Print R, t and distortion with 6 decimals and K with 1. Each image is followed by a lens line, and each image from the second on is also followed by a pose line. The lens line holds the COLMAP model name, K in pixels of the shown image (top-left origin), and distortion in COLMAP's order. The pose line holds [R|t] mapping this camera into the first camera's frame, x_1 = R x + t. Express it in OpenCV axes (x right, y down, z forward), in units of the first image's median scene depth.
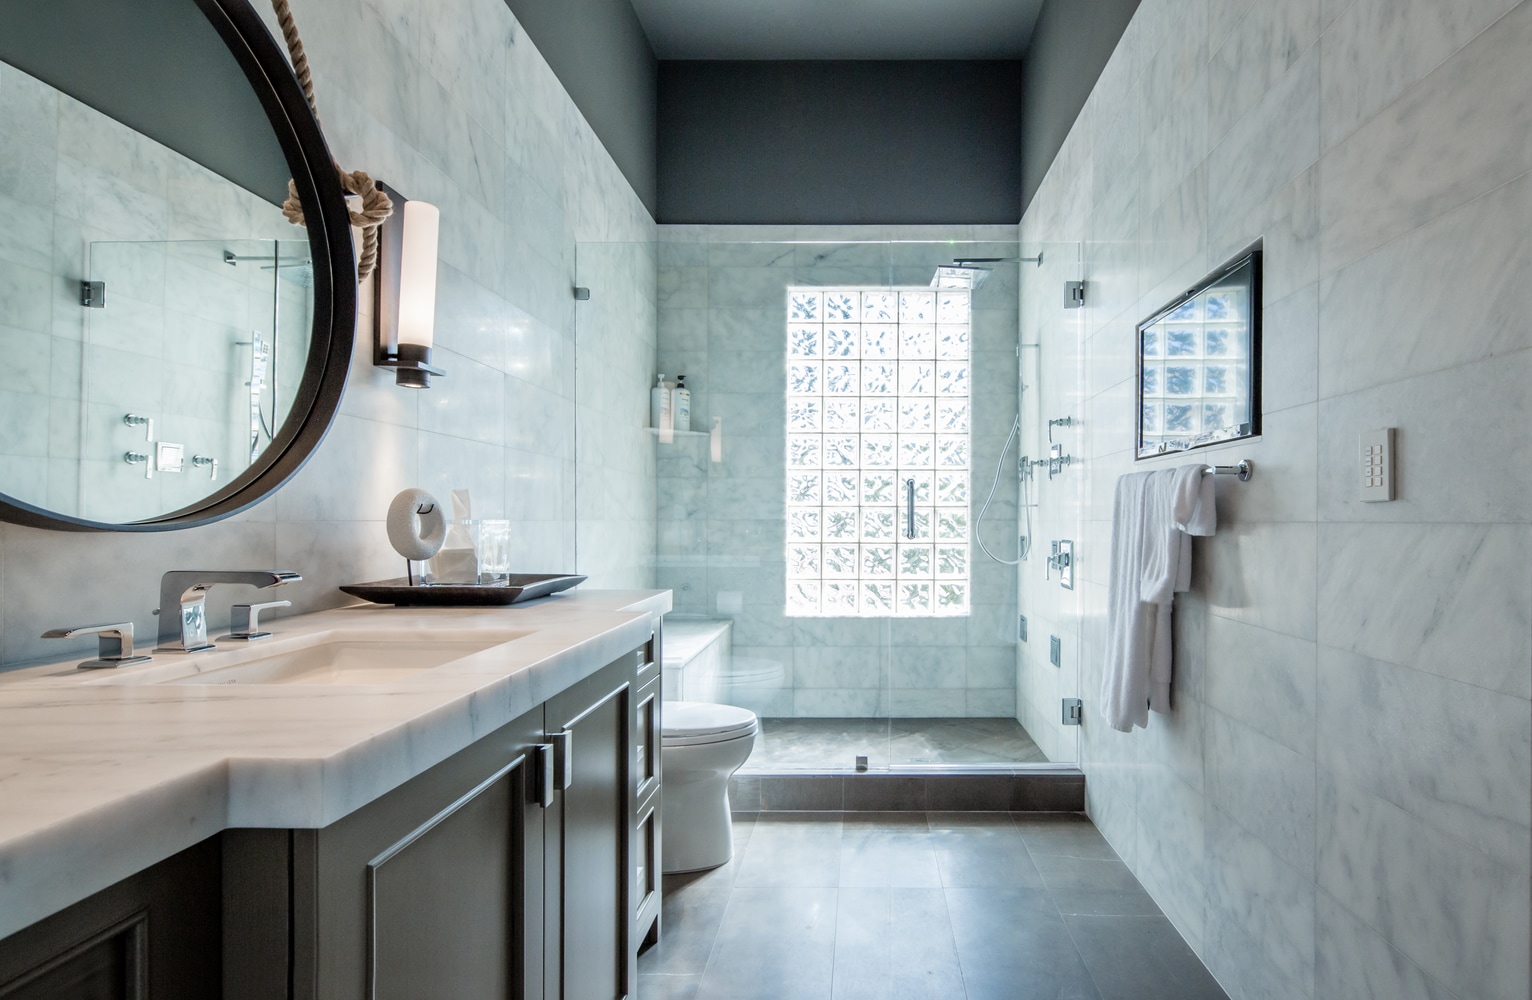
lens RADIAL K [[799.9, 0, 854.8], [0, 799.9, 497.7], [0, 0, 1]] dist [0.027420, 0.000319]
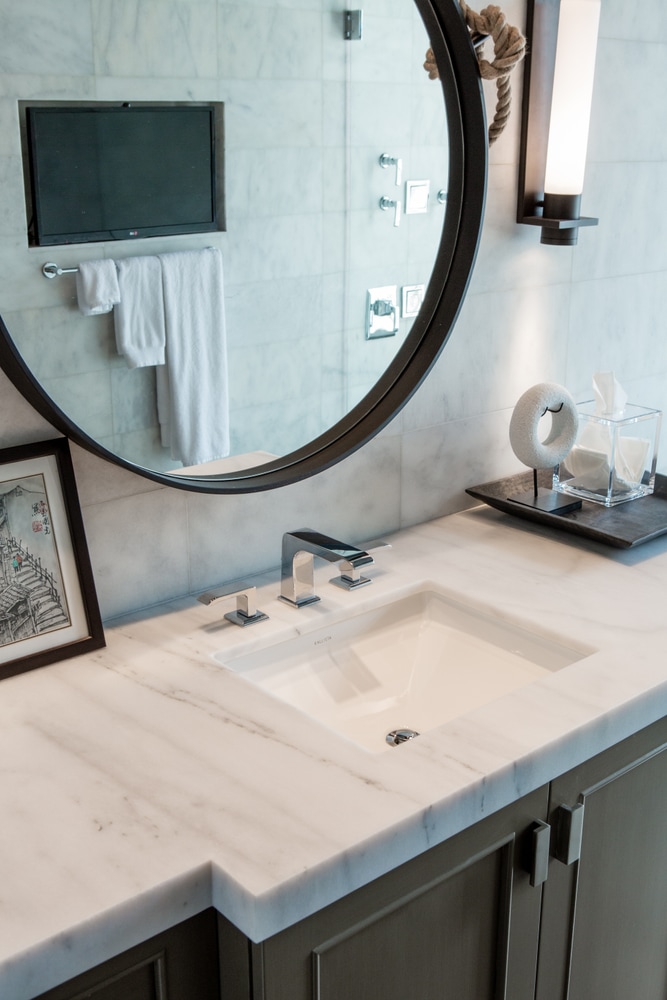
lens RADIAL K [[1177.7, 0, 333.5], [0, 1177.7, 500.0], [0, 0, 1]] dist [0.024755, 0.024026]
pose [[0.662068, 0.245156, -0.708212, 0.202982], [0.021368, 0.938425, 0.344822, -0.320946], [0.749139, -0.243429, 0.616063, 0.051924]]
